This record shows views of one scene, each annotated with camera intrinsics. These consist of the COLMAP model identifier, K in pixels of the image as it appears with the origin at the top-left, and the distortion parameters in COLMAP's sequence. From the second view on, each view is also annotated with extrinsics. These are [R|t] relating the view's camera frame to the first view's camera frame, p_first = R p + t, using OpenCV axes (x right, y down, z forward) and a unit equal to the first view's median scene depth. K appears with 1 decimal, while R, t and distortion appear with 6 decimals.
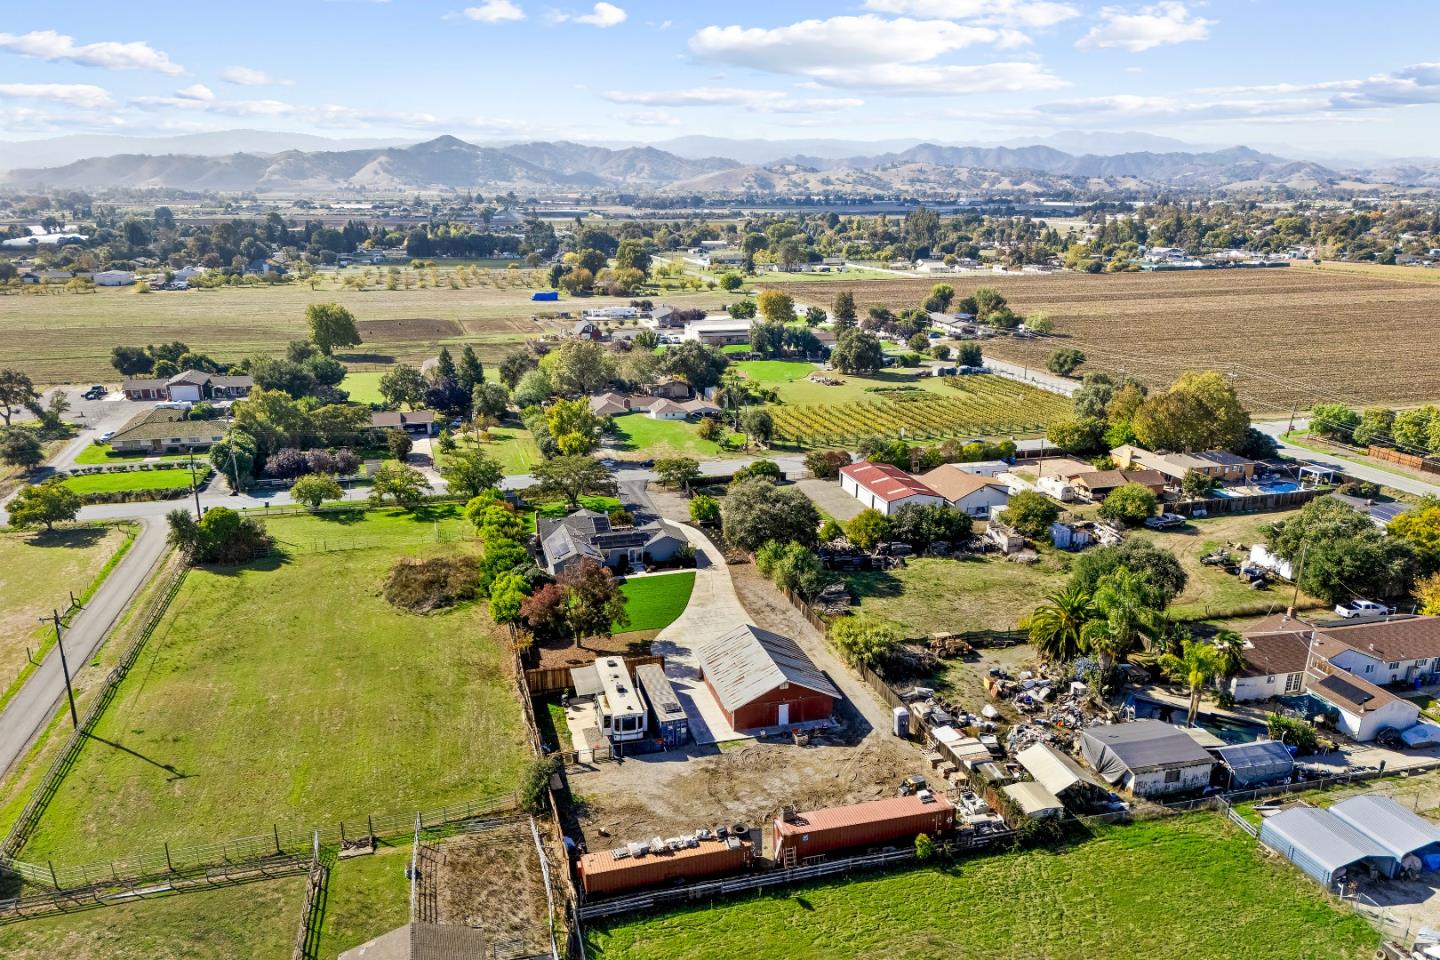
lens RADIAL K [[1021.8, 0, 712.9], [0, 1021.8, 500.0], [0, 0, 1]] dist [0.056307, -0.039547]
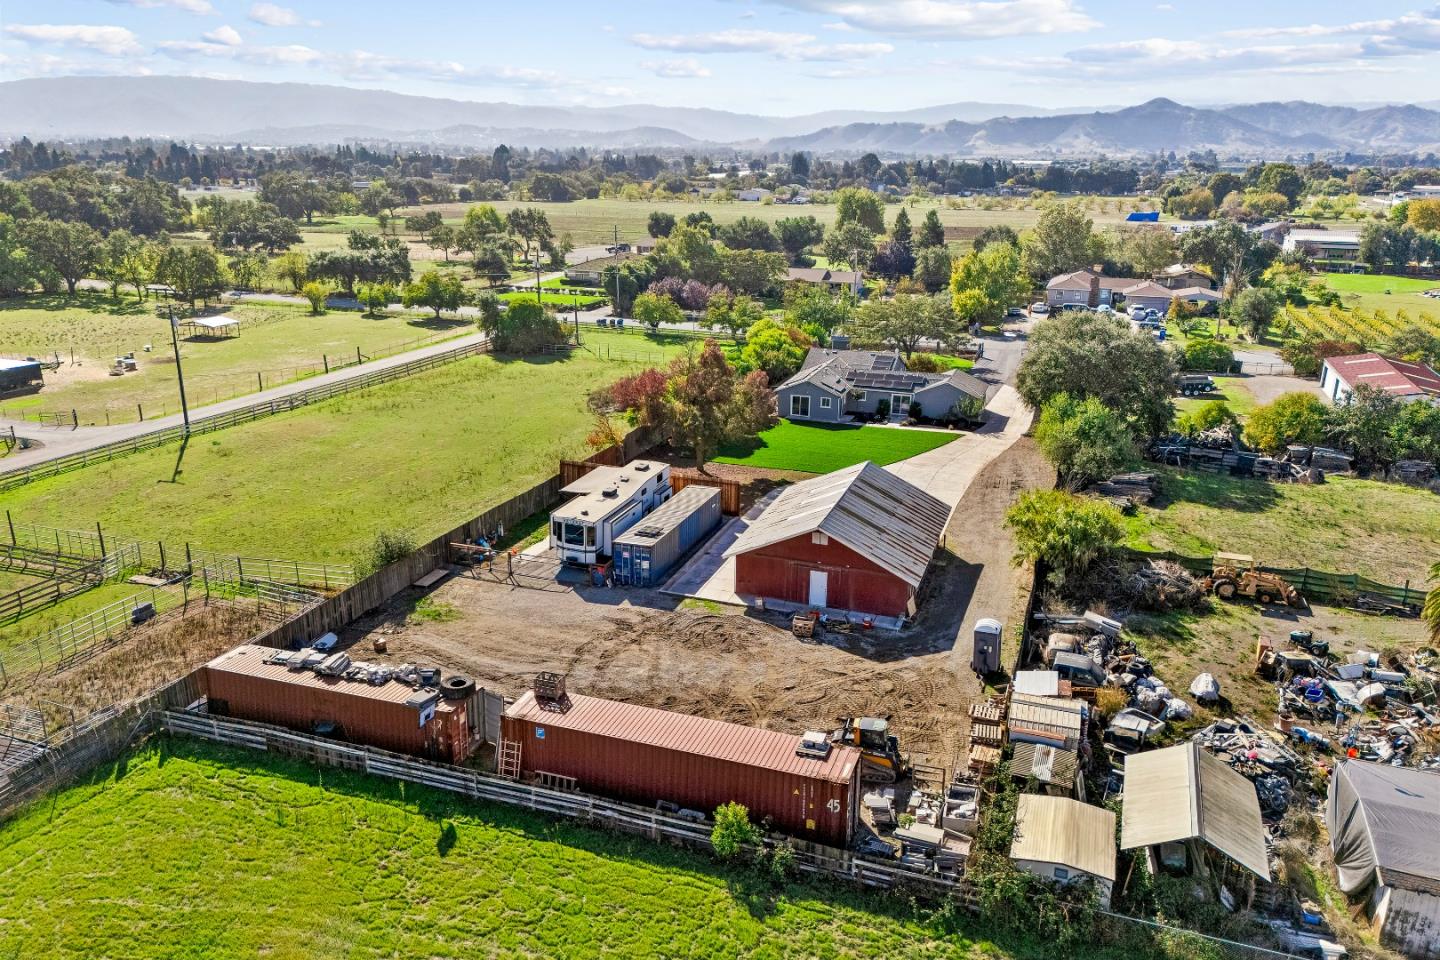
lens RADIAL K [[1032.7, 0, 756.4], [0, 1032.7, 453.3], [0, 0, 1]] dist [0.091531, -0.118514]
pose [[0.827660, 0.161073, -0.537620, 0.241311], [-0.170644, 0.984802, 0.032345, 0.083128], [0.534659, 0.064971, 0.842567, 0.328274]]
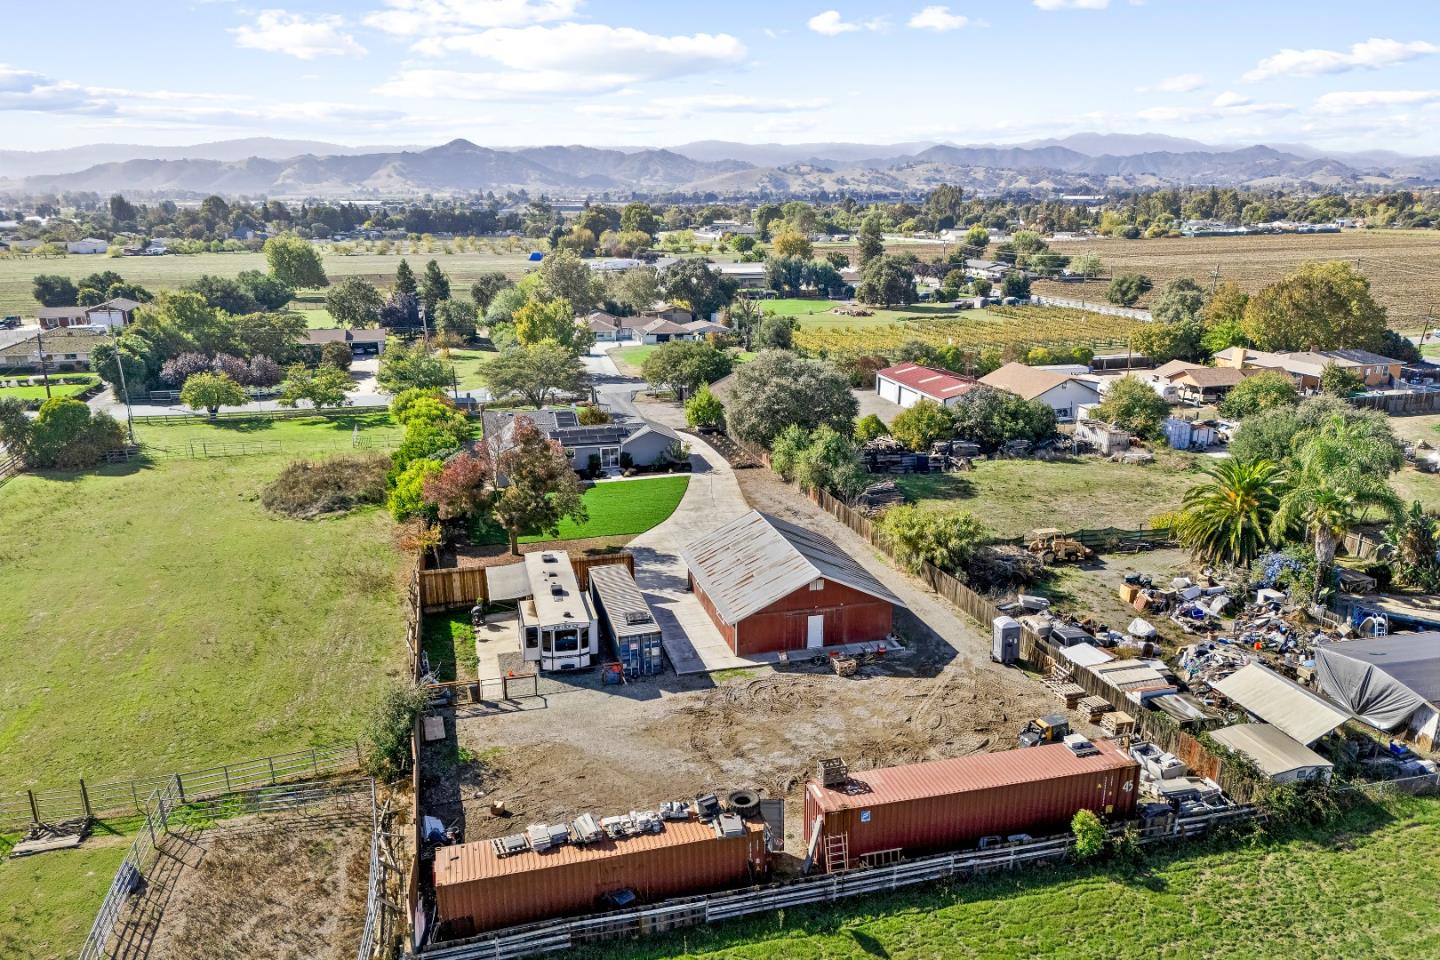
lens RADIAL K [[1021.8, 0, 712.9], [0, 1021.8, 500.0], [0, 0, 1]] dist [0.056307, -0.039547]
pose [[0.999883, -0.003362, -0.014908, 0.010599], [0.003280, 0.999979, -0.005523, 0.091307], [0.014927, 0.005474, 0.999874, 0.254096]]
